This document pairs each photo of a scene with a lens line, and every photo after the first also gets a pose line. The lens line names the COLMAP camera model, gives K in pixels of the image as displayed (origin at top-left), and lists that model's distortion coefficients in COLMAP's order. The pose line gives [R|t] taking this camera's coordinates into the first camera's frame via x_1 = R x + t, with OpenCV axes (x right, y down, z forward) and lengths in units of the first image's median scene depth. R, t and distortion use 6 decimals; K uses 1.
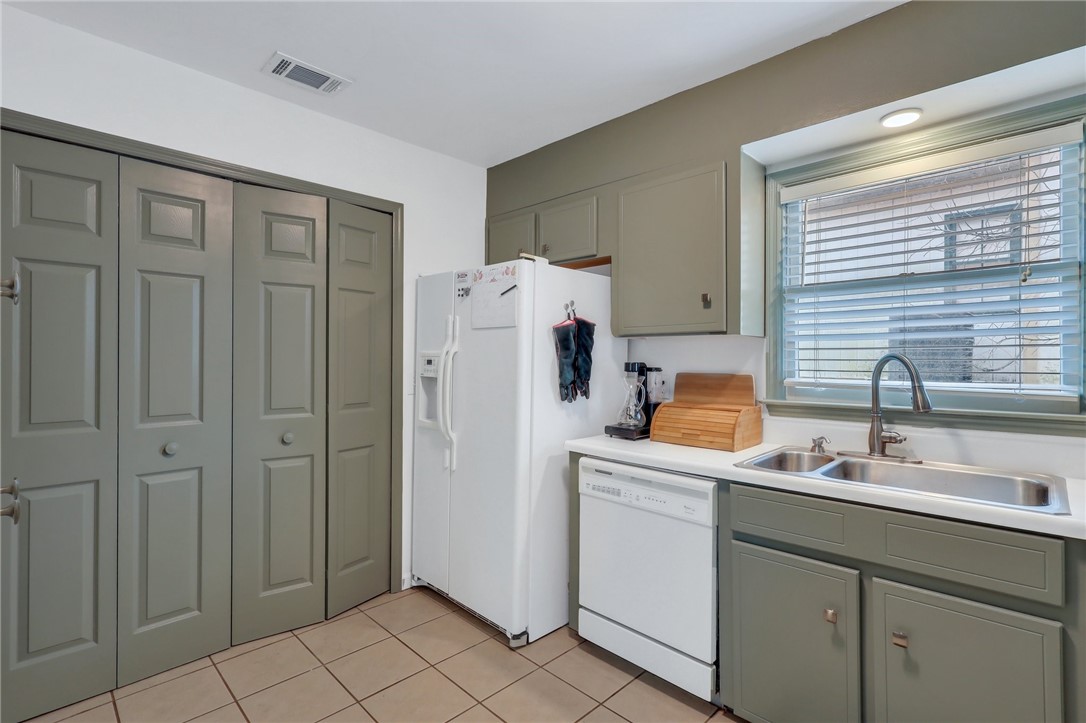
lens RADIAL K [[511.5, 0, 544.1], [0, 511.5, 356.4], [0, 0, 1]] dist [0.000801, 0.000439]
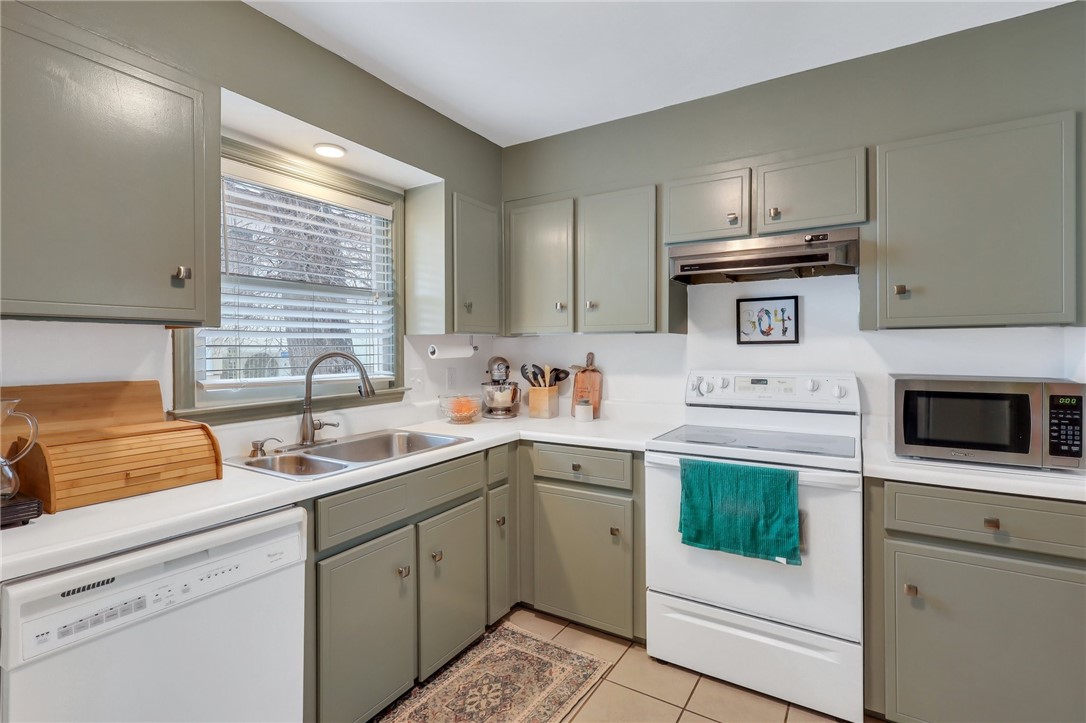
lens RADIAL K [[511.5, 0, 545.0], [0, 511.5, 347.5], [0, 0, 1]] dist [0.000801, 0.000439]
pose [[-0.222497, 0.001671, 0.974932, -0.497839], [0.001417, 0.999998, -0.001391, -0.010125], [-0.974932, 0.001072, -0.222498, 0.697548]]
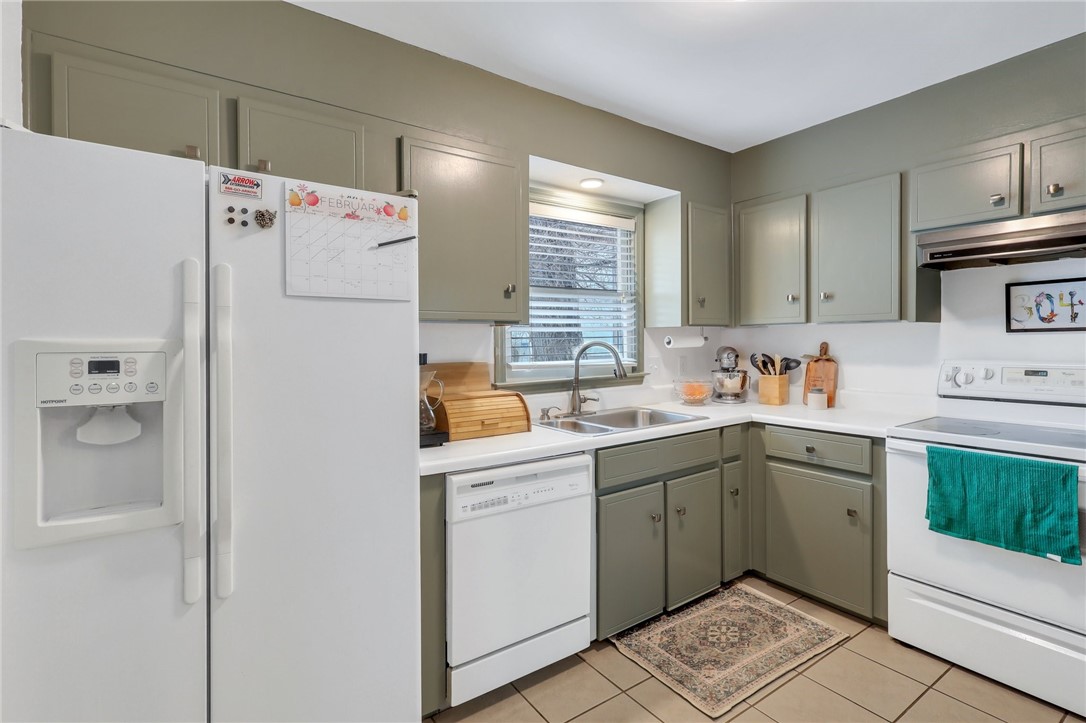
lens RADIAL K [[511.5, 0, 538.9], [0, 511.5, 346.1], [0, 0, 1]] dist [0.000801, 0.000439]
pose [[0.186918, -0.012088, 0.982301, -0.711258], [0.007155, 0.999915, 0.010944, -0.008587], [-0.982349, 0.004982, 0.186989, 0.779987]]
